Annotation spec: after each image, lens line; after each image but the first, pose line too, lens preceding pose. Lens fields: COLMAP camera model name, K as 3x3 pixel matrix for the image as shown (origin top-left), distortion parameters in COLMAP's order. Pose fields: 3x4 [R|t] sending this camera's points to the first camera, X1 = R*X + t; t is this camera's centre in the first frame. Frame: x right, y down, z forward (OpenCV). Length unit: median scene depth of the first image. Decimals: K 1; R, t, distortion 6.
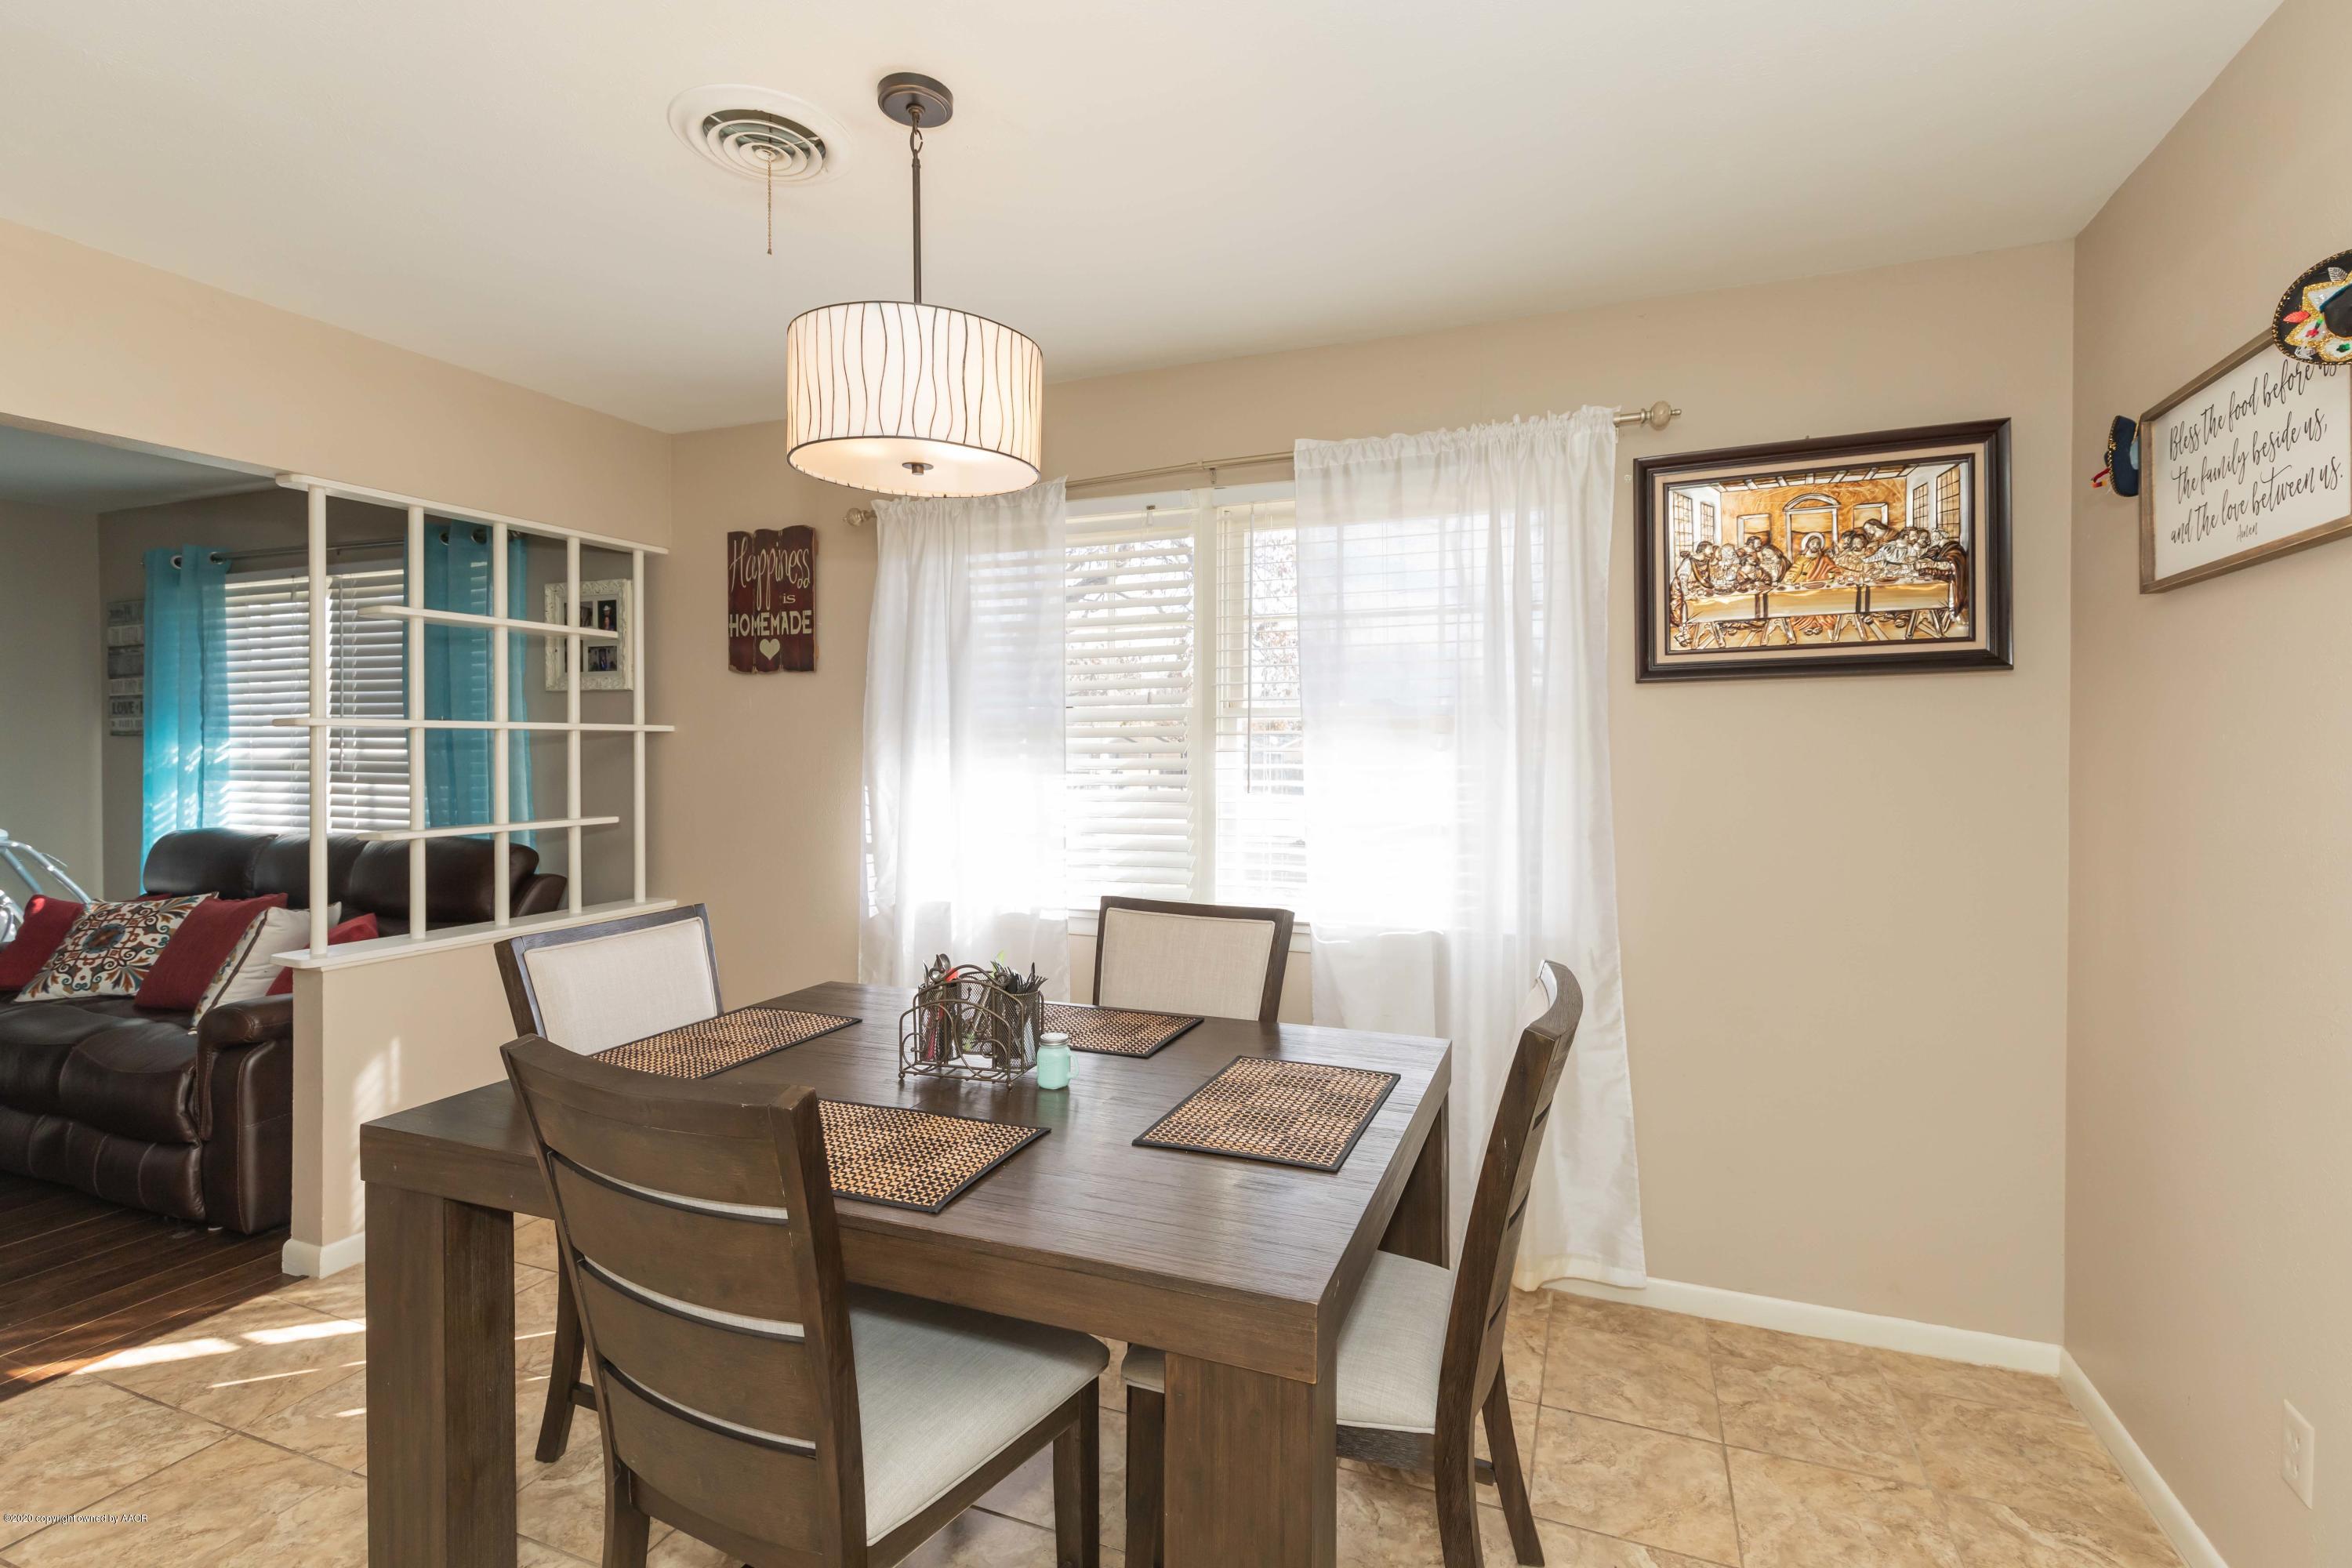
lens RADIAL K [[1048.9, 0, 1220.1], [0, 1048.9, 762.6], [0, 0, 1]] dist [0.005093, -0.000764]
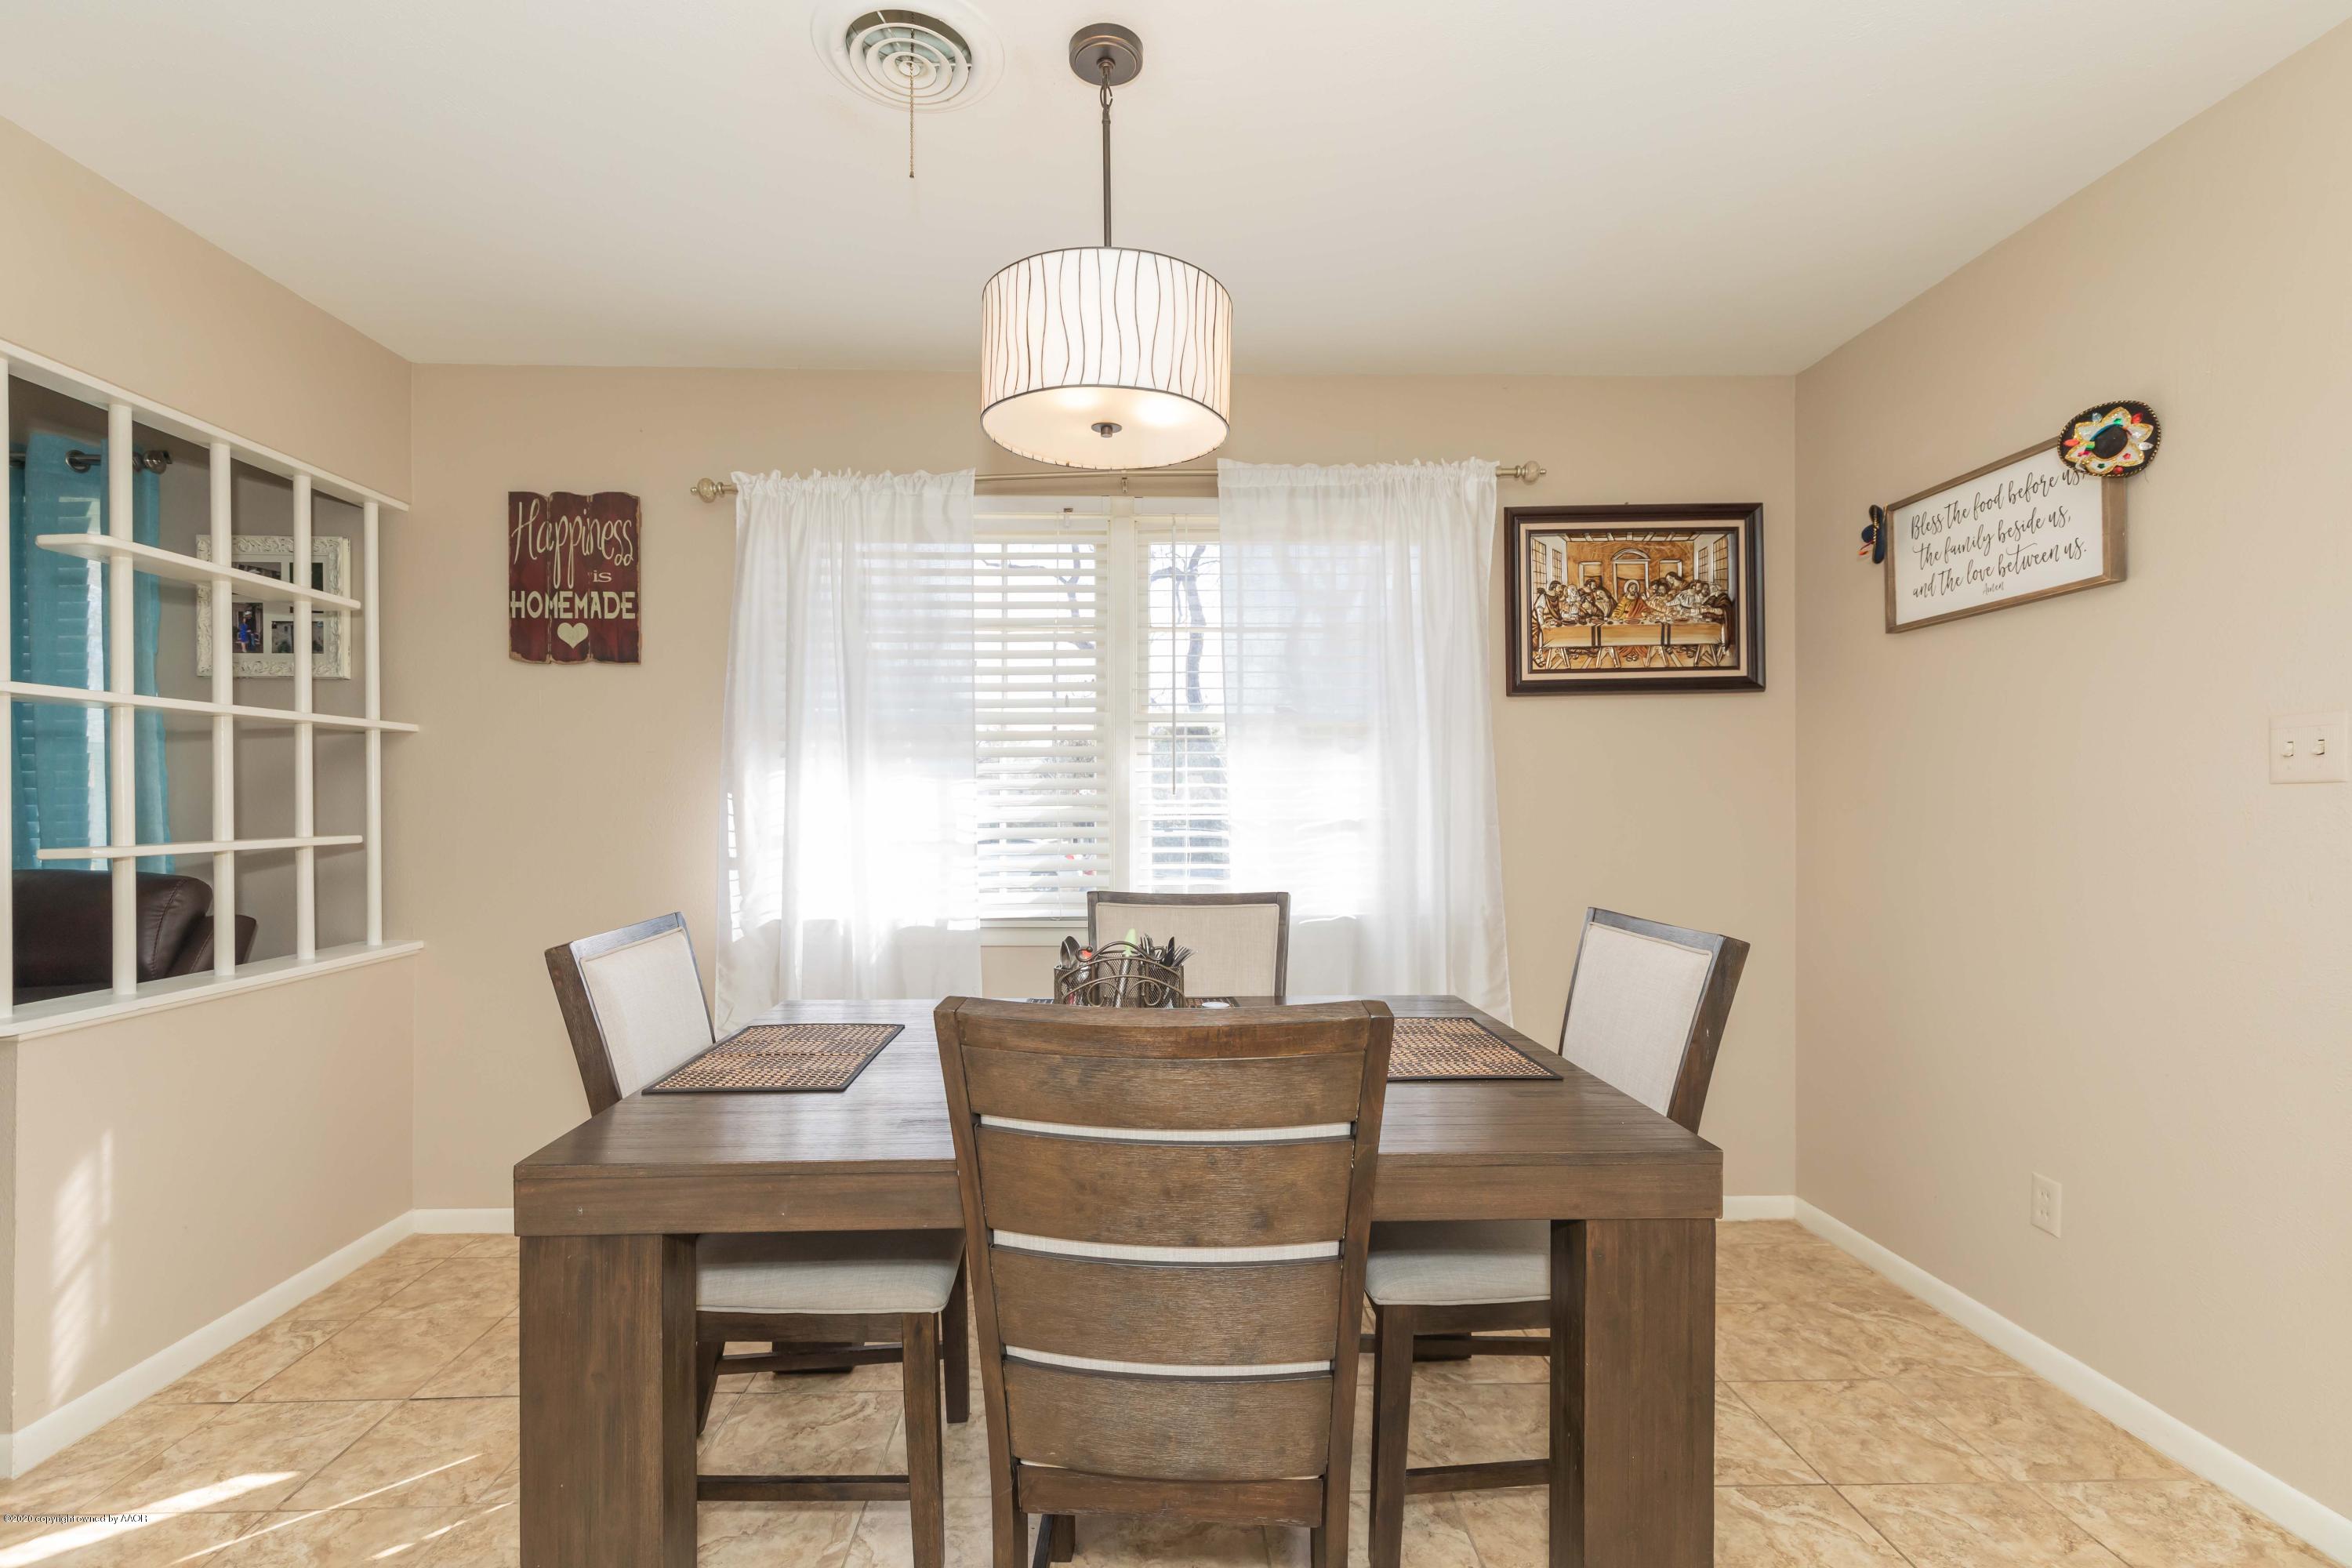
lens RADIAL K [[1048.9, 0, 1157.1], [0, 1048.9, 804.7], [0, 0, 1]] dist [0.005093, -0.000764]
pose [[0.925234, -0.005207, 0.379362, -0.426841], [0.009175, 0.999920, -0.008653, 0.054485], [-0.379287, 0.011487, 0.925208, 0.055635]]
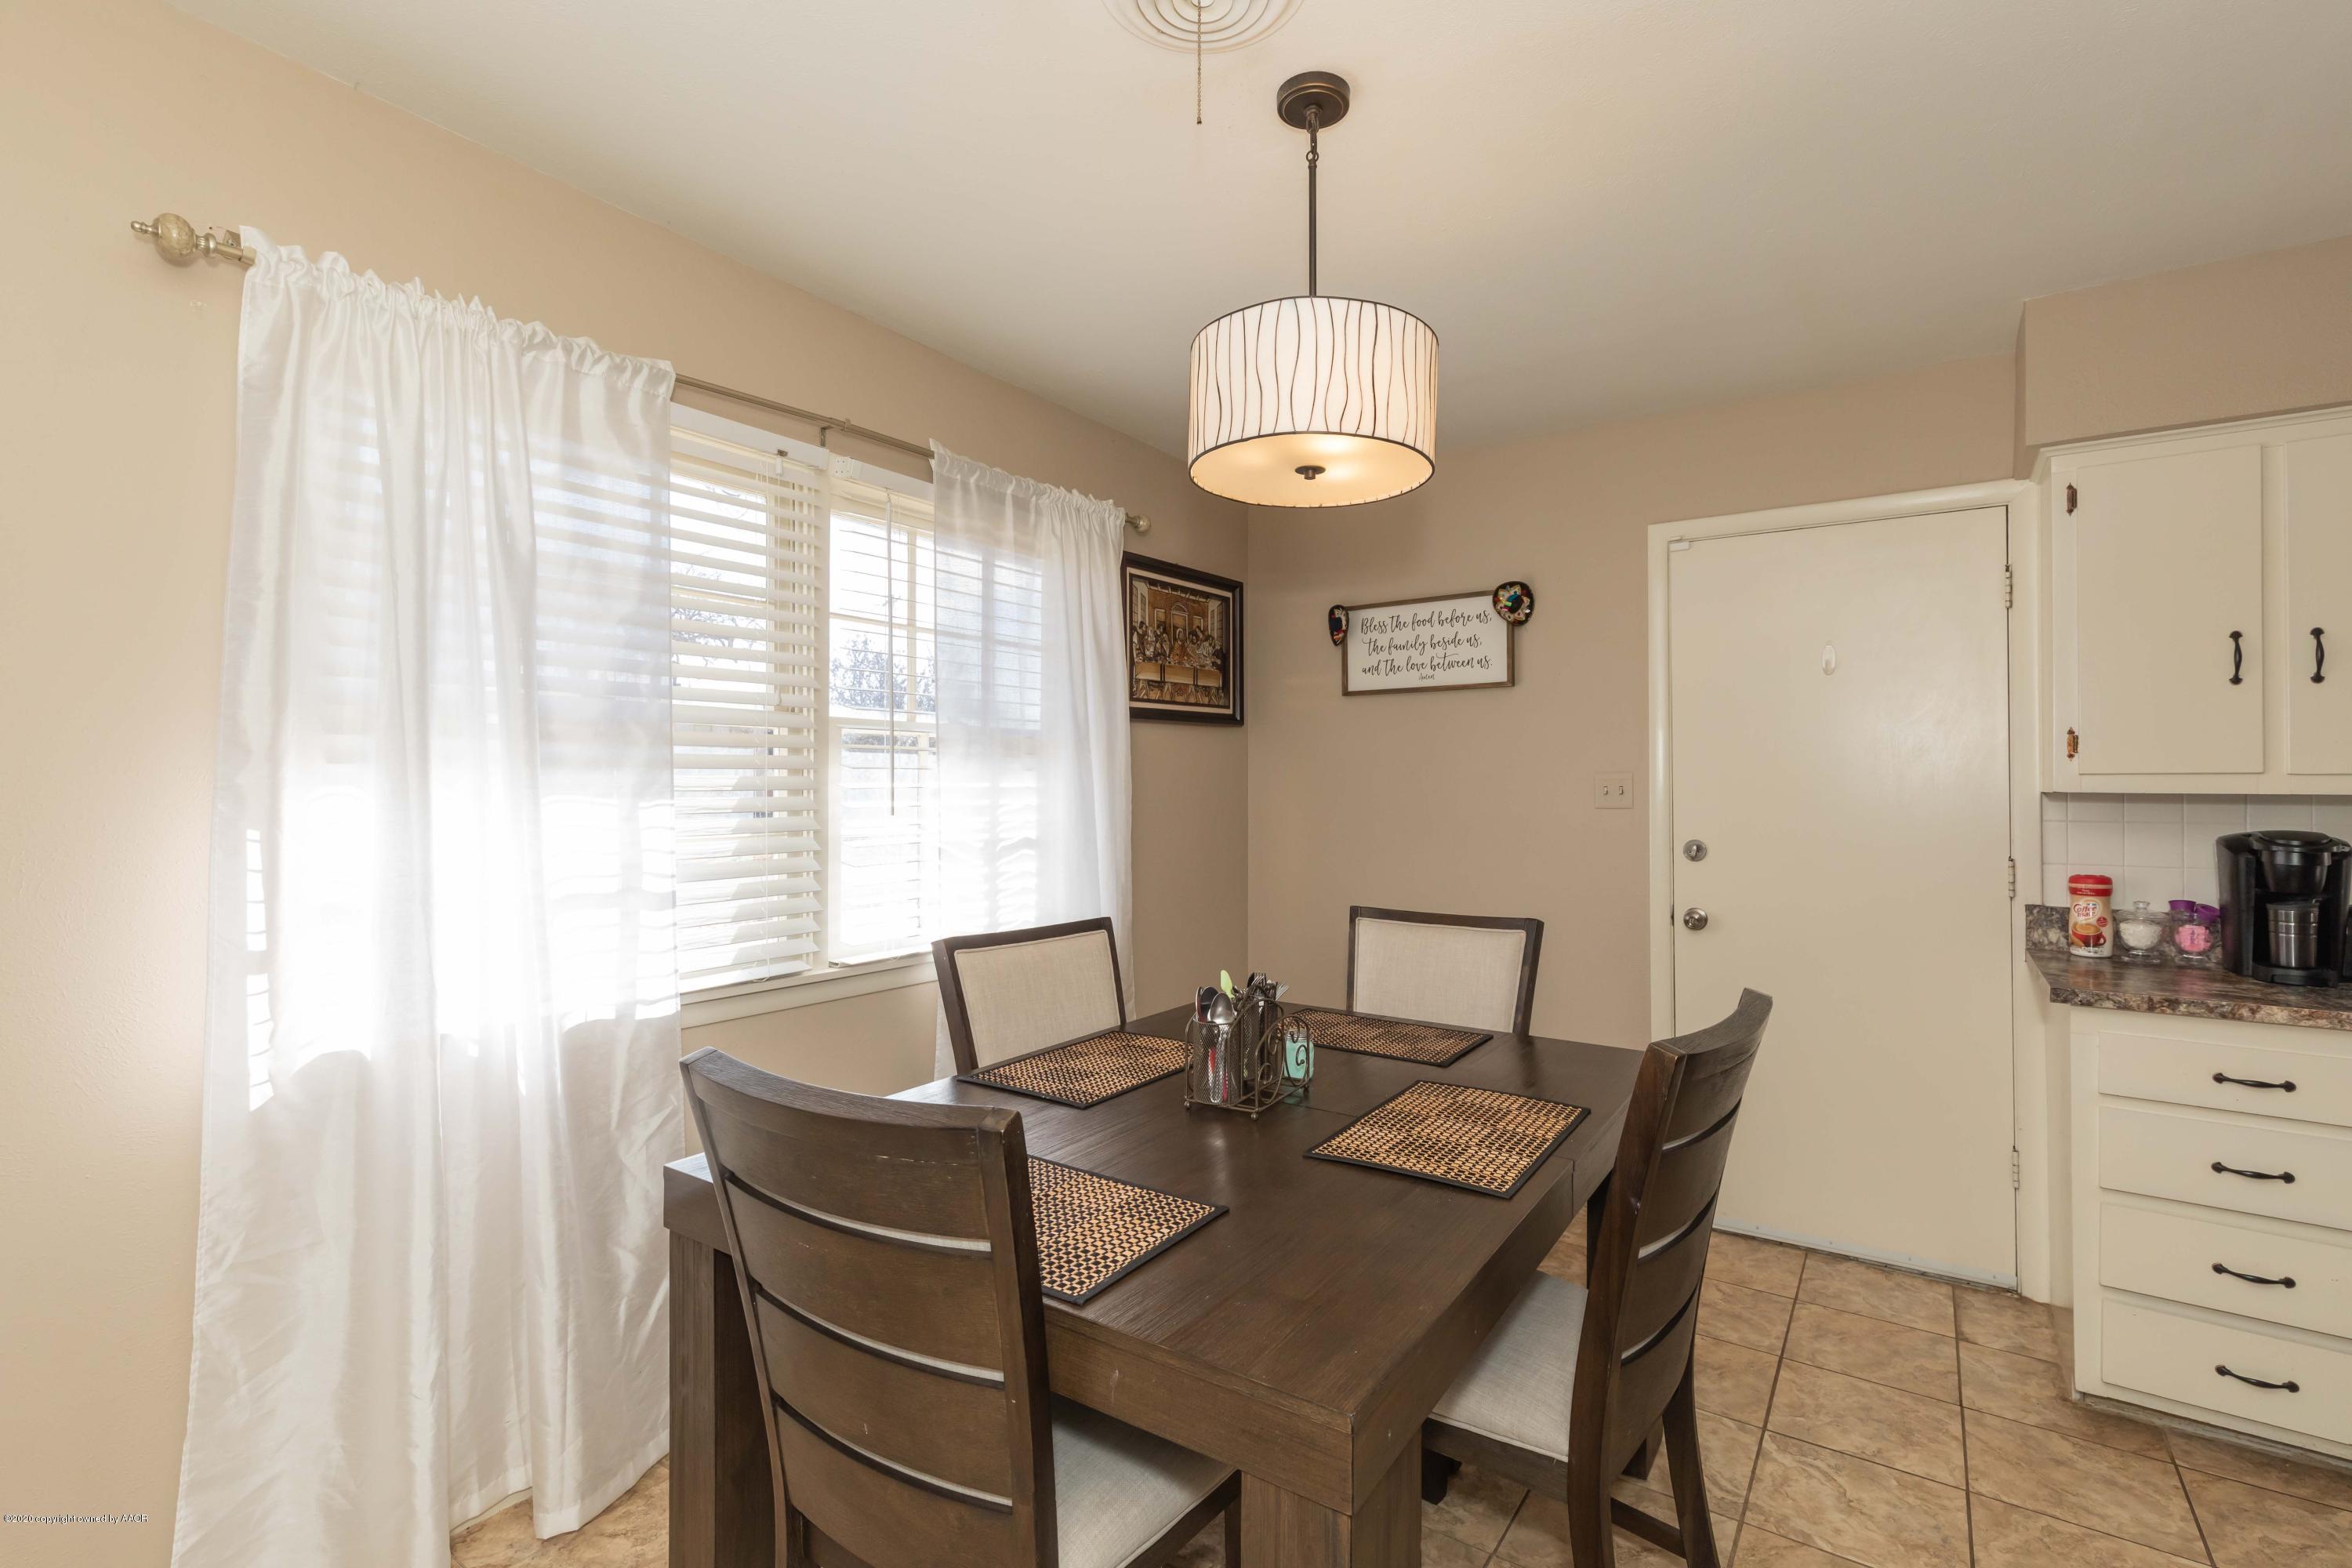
lens RADIAL K [[1048.9, 0, 1188.9], [0, 1048.9, 787.1], [0, 0, 1]] dist [0.005093, -0.000764]
pose [[0.249709, -0.002571, 0.968317, -0.865059], [0.008445, 0.999964, 0.000477, 0.007844], [-0.968284, 0.008059, 0.249722, 0.599091]]
